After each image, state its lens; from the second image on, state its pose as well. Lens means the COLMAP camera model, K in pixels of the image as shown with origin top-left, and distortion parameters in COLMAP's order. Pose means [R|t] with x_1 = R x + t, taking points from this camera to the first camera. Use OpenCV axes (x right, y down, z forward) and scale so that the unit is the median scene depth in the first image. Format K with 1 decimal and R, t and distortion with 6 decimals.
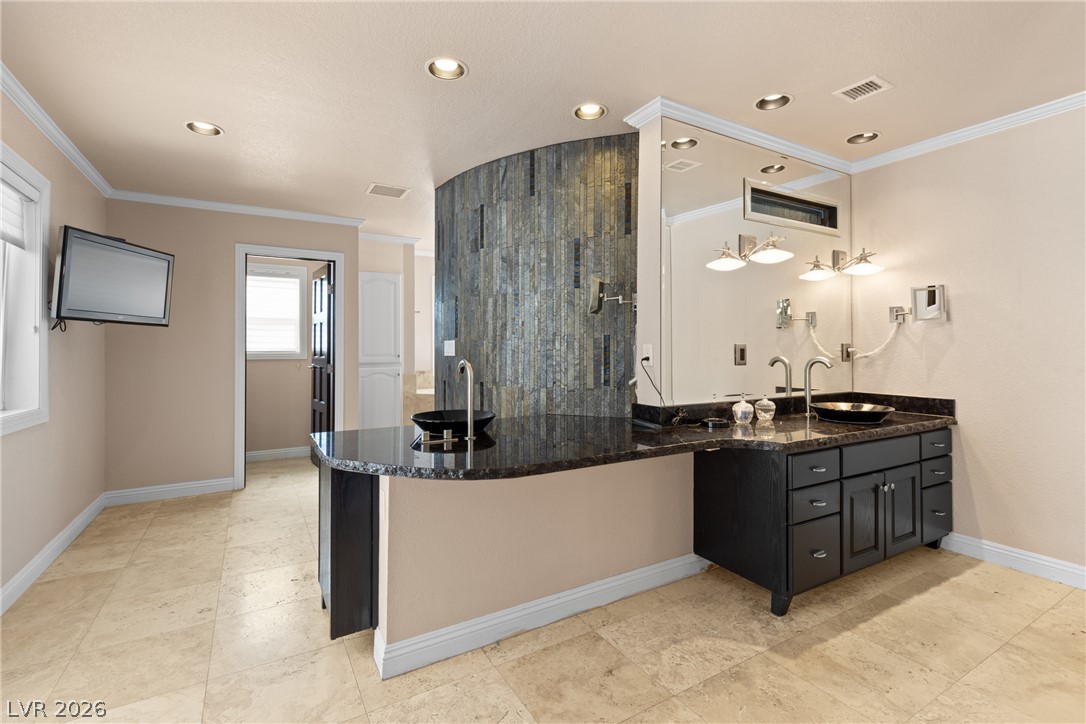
lens RADIAL K [[493.1, 0, 539.1], [0, 493.1, 338.1], [0, 0, 1]] dist [0.005640, -0.000885]
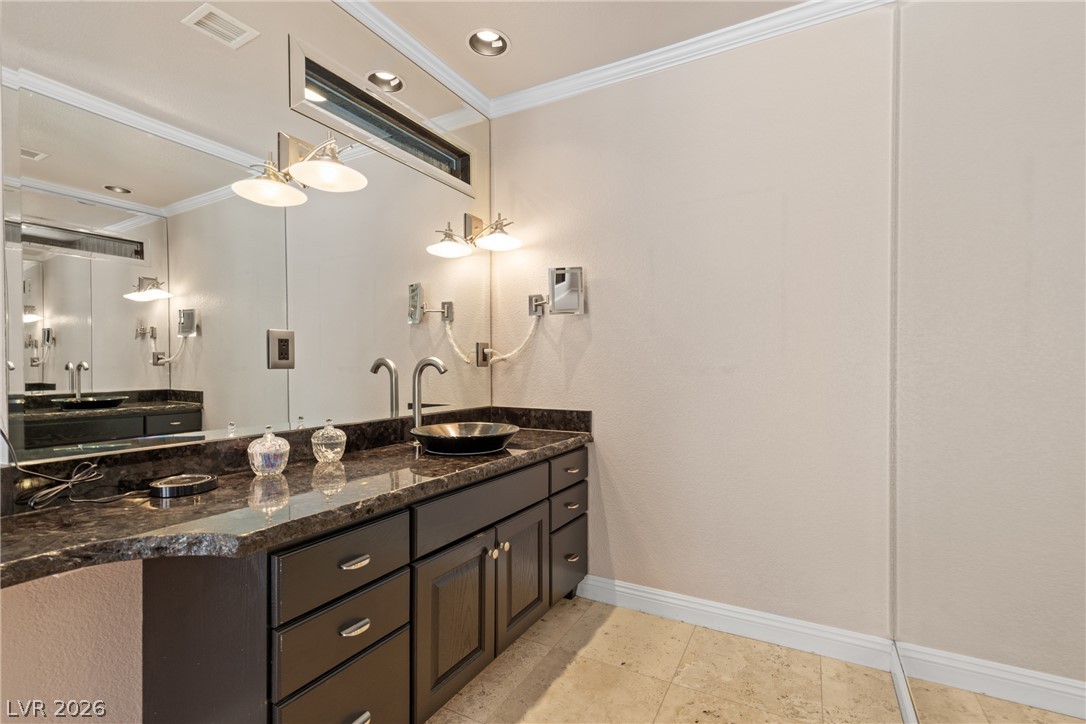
lens RADIAL K [[493.1, 0, 543.0], [0, 493.1, 369.2], [0, 0, 1]] dist [0.005640, -0.000885]
pose [[0.856604, -0.005736, 0.515943, 0.363031], [-0.005606, 0.999776, 0.020423, 0.041079], [-0.515944, -0.020387, 0.856380, 0.359032]]
